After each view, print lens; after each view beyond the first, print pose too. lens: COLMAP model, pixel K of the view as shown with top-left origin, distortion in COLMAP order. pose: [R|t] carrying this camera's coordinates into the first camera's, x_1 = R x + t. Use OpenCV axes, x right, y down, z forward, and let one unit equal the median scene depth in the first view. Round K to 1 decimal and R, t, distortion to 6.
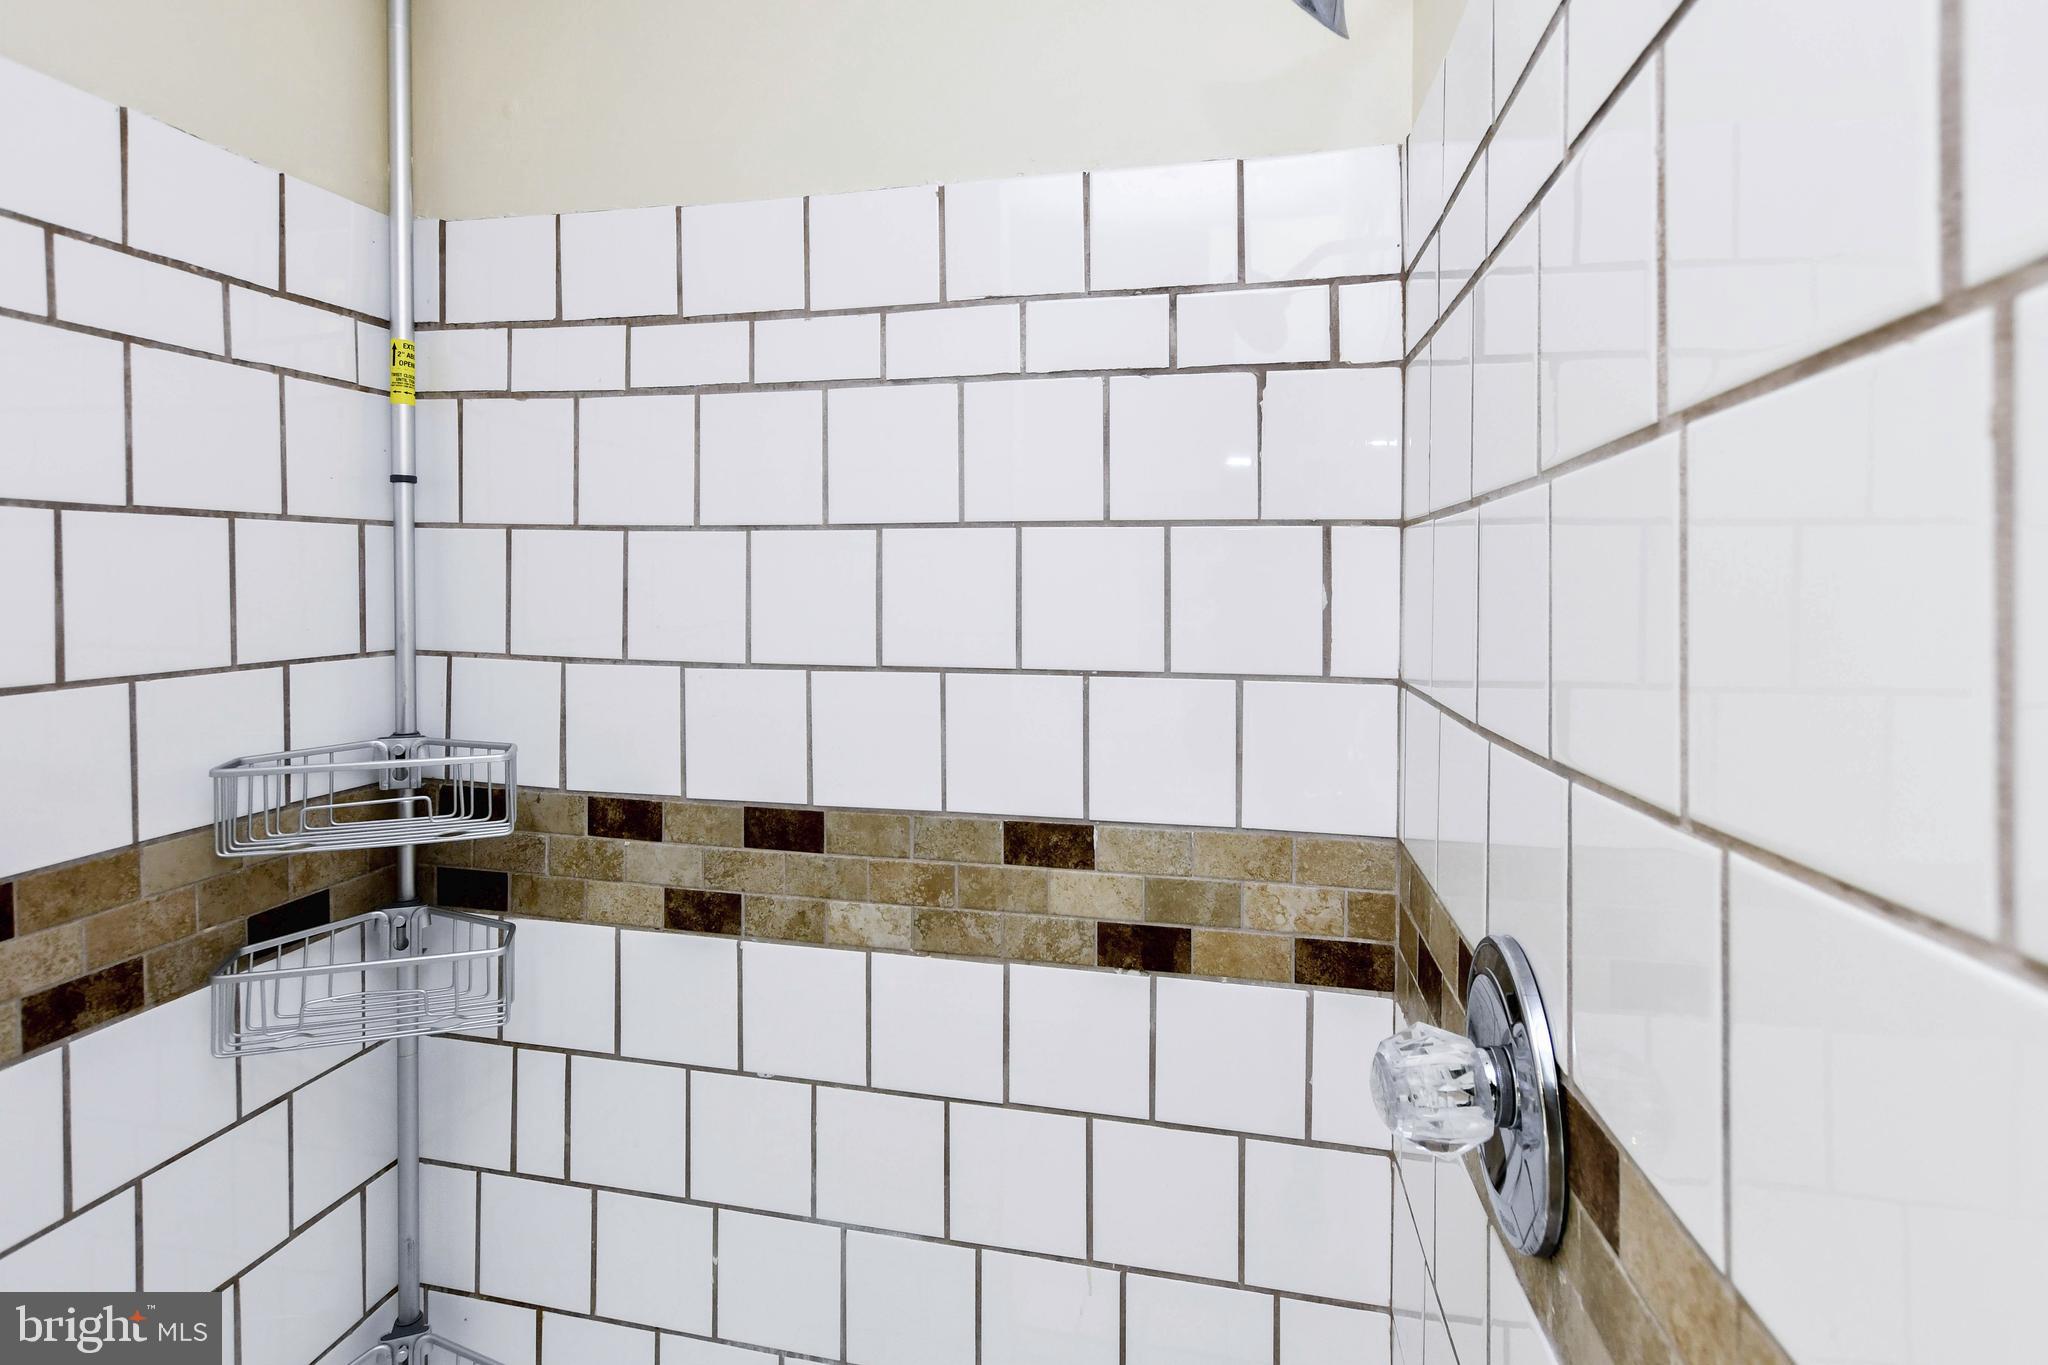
lens RADIAL K [[1043.9, 0, 1026.4], [0, 1043.9, 626.2], [0, 0, 1]] dist [0.001483, 0.000645]
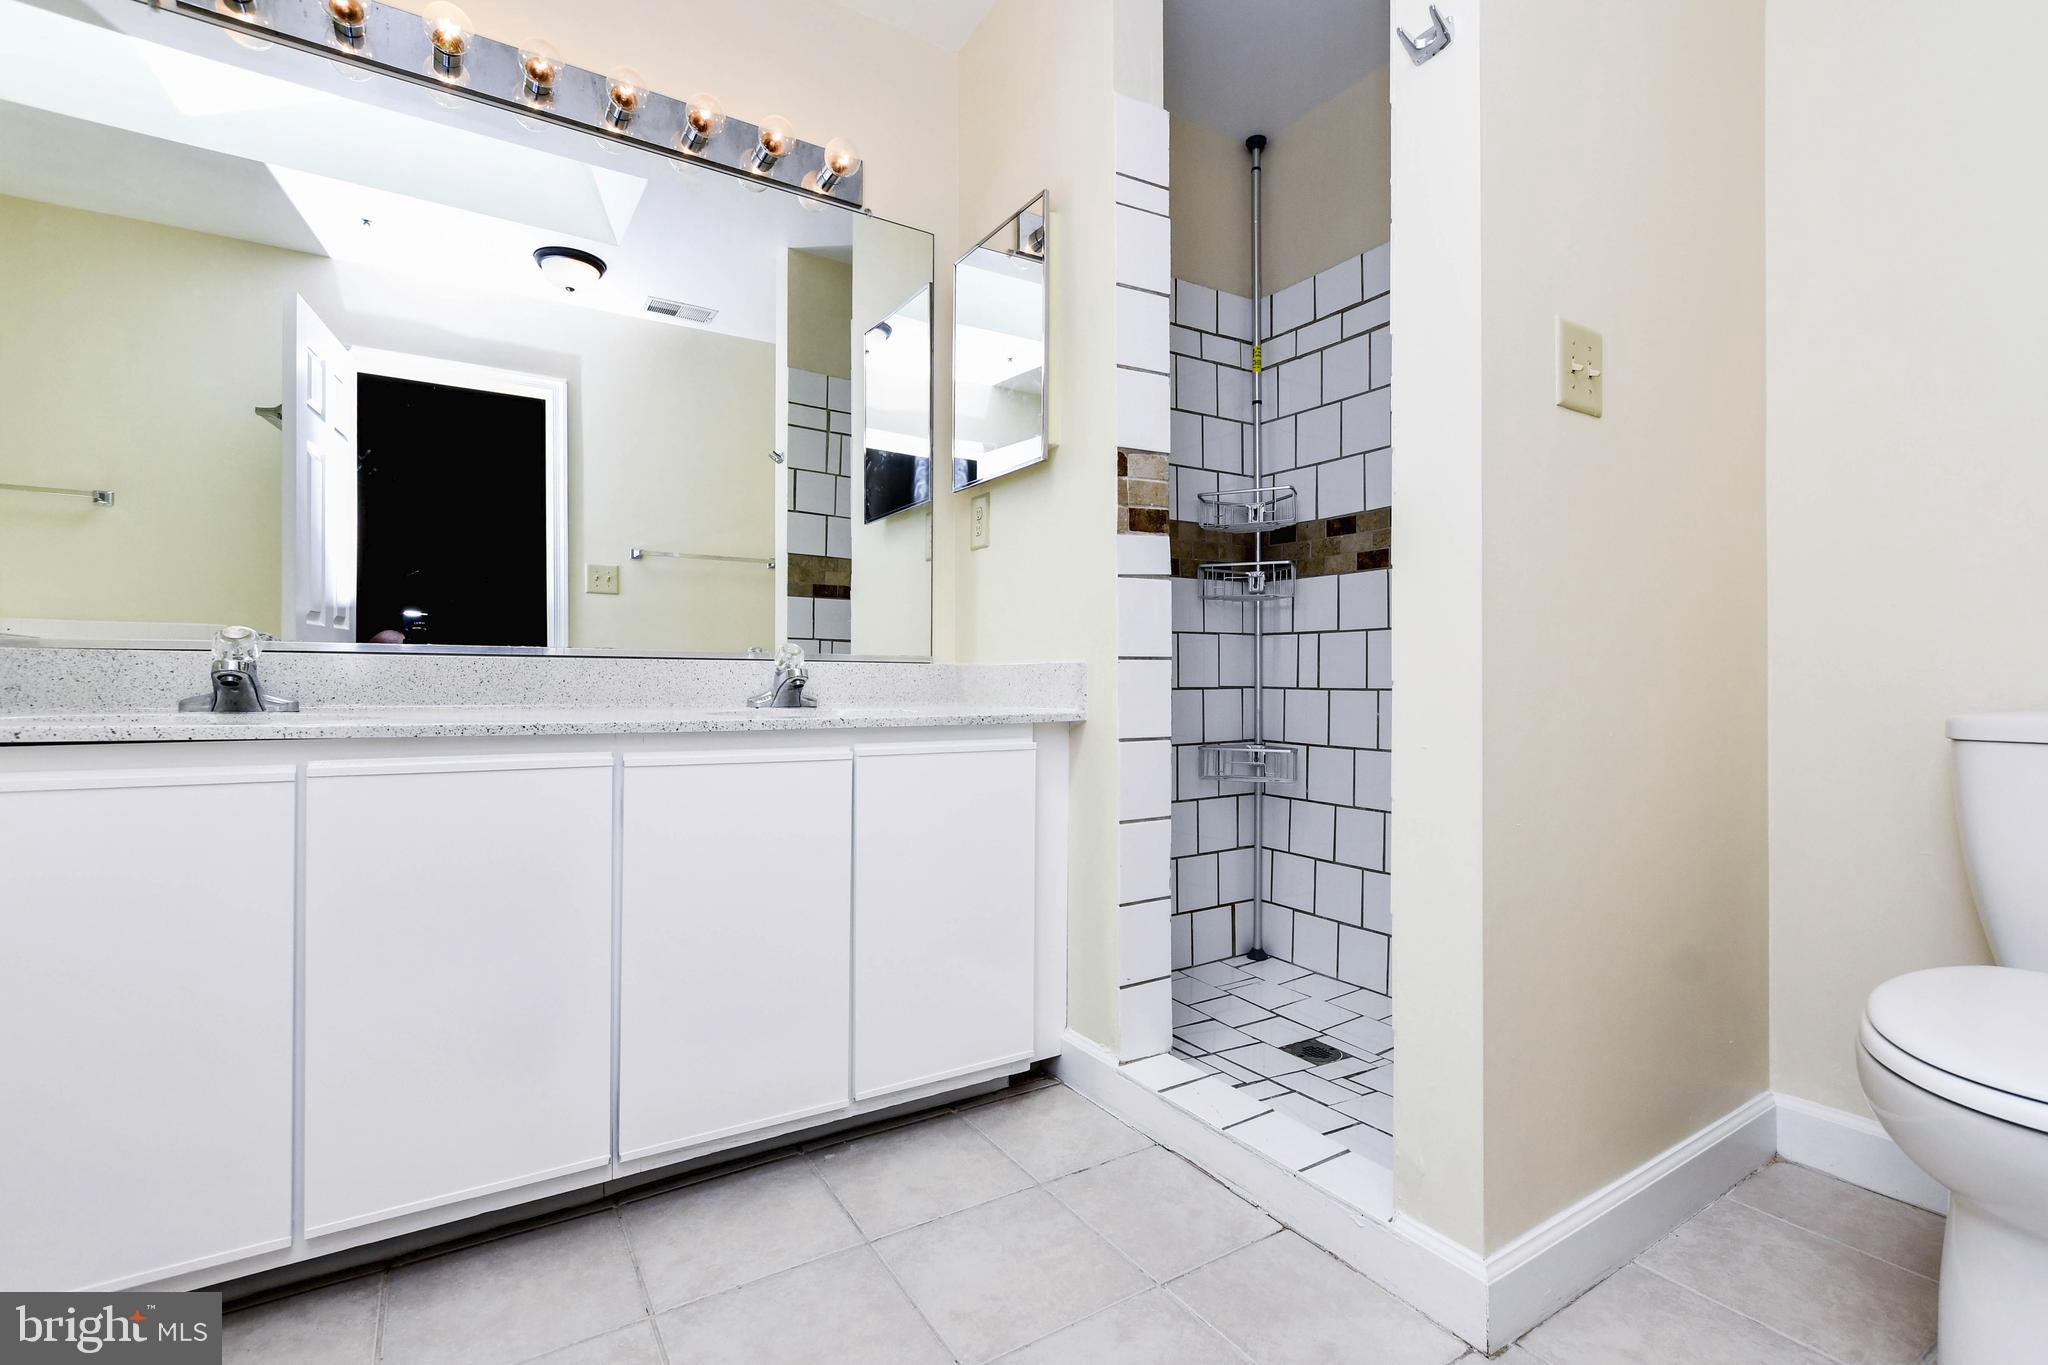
lens RADIAL K [[913.4, 0, 1024.9], [0, 913.4, 686.3], [0, 0, 1]] dist [-0.007521, 0.003980]
pose [[0.702758, -0.004206, -0.711417, 0.566723], [-0.006538, 0.999902, -0.012370, 0.575881], [0.711399, 0.013345, 0.702661, -0.925262]]
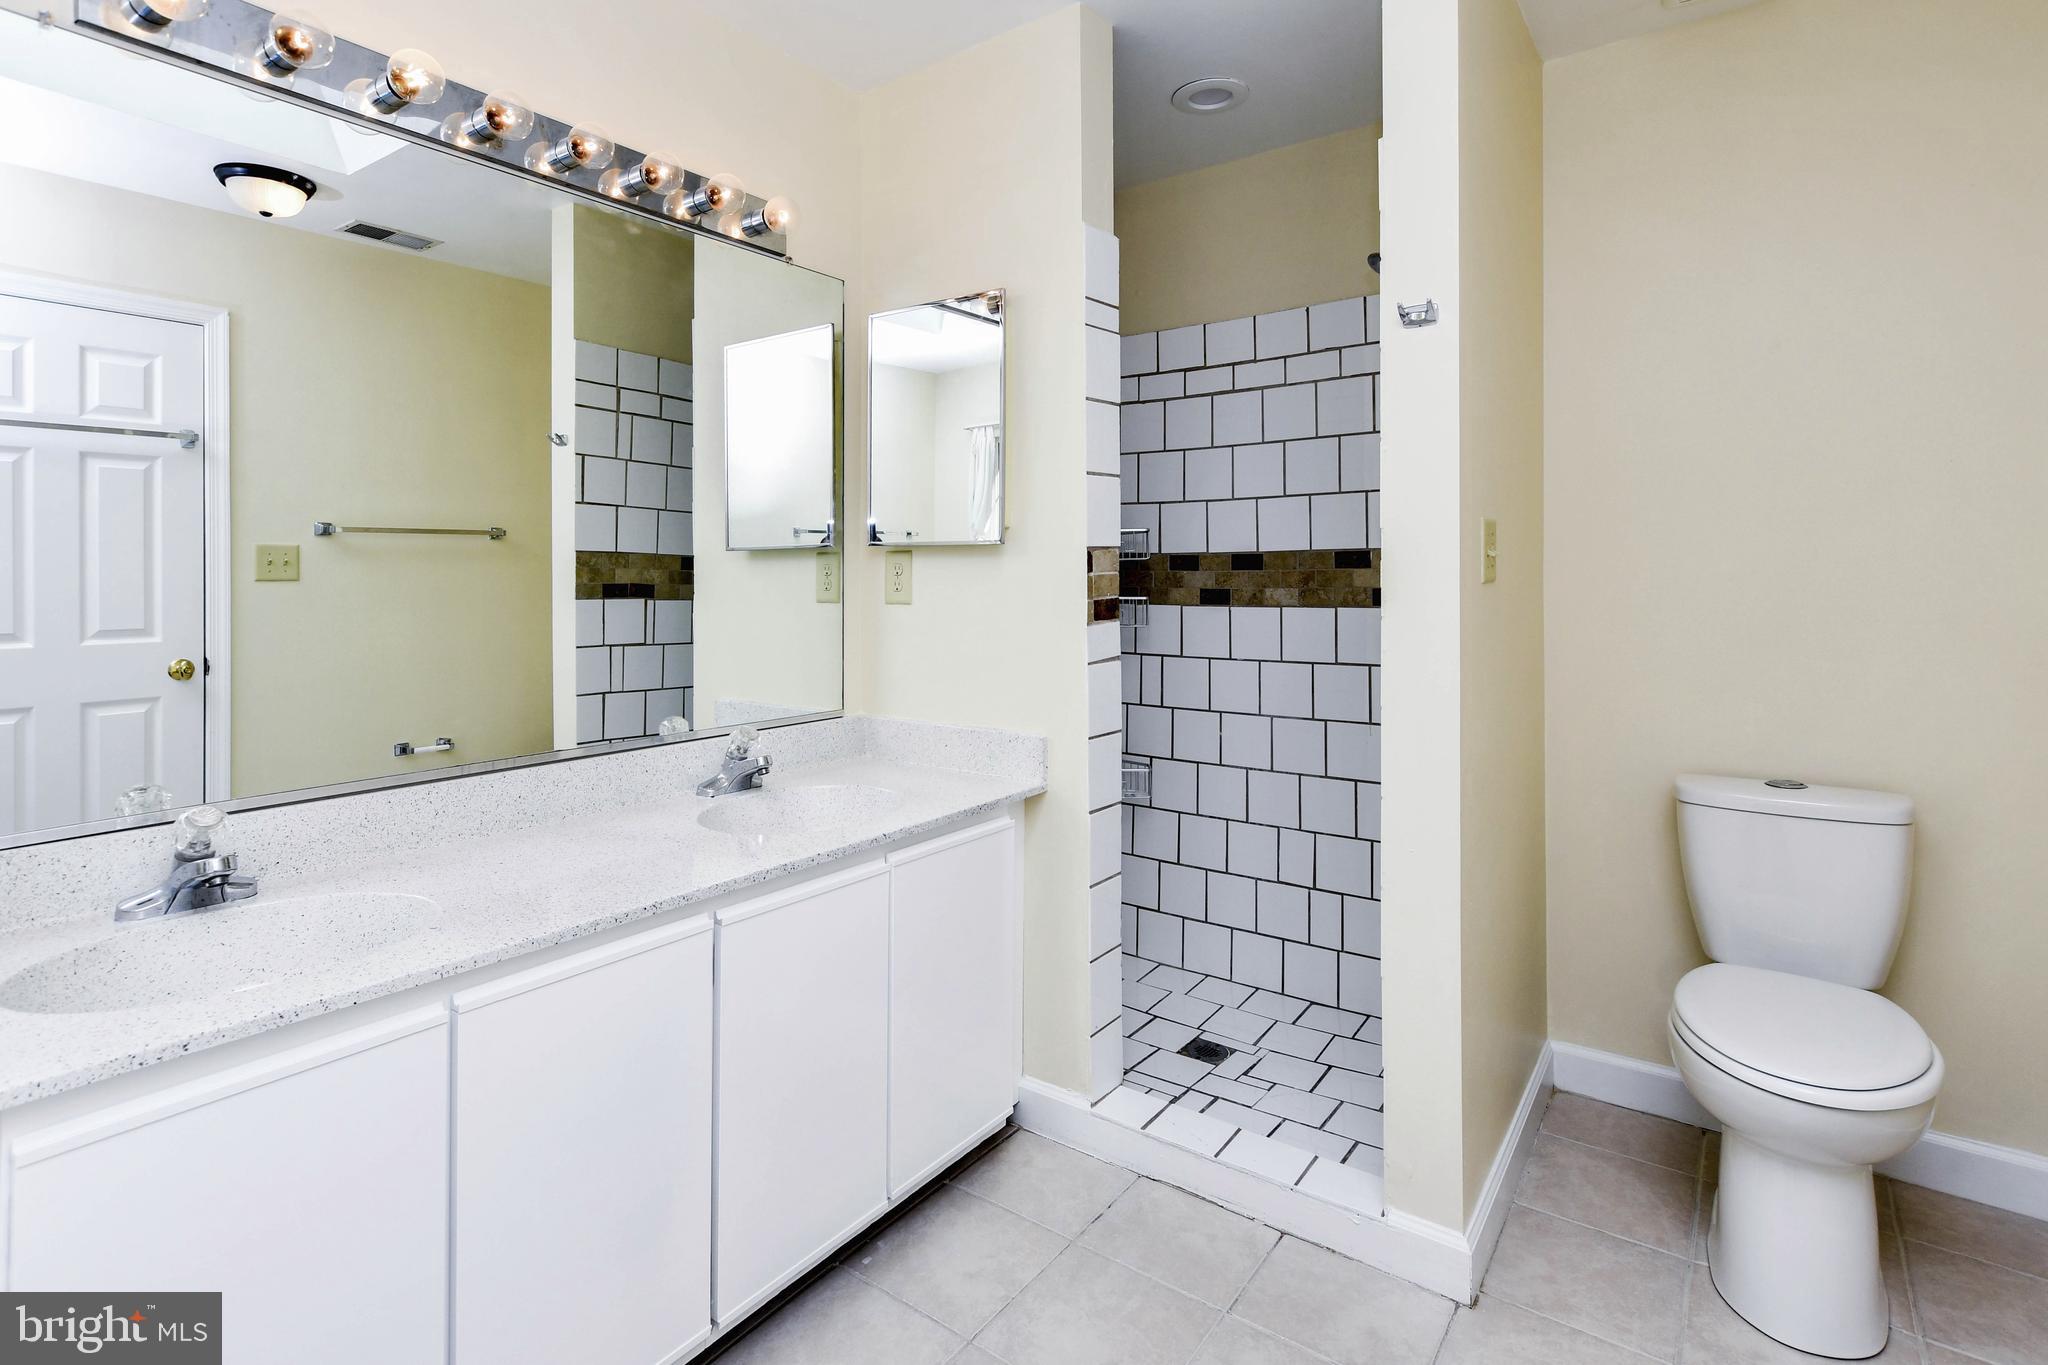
lens RADIAL K [[997.7, 0, 1008.4], [0, 997.7, 590.0], [0, 0, 1]] dist [0.003153, 0.001767]
pose [[0.909851, -0.007423, -0.414868, 0.244753], [0.004843, 0.999962, -0.007270, 0.270909], [0.414906, 0.004606, 0.909853, -1.438749]]
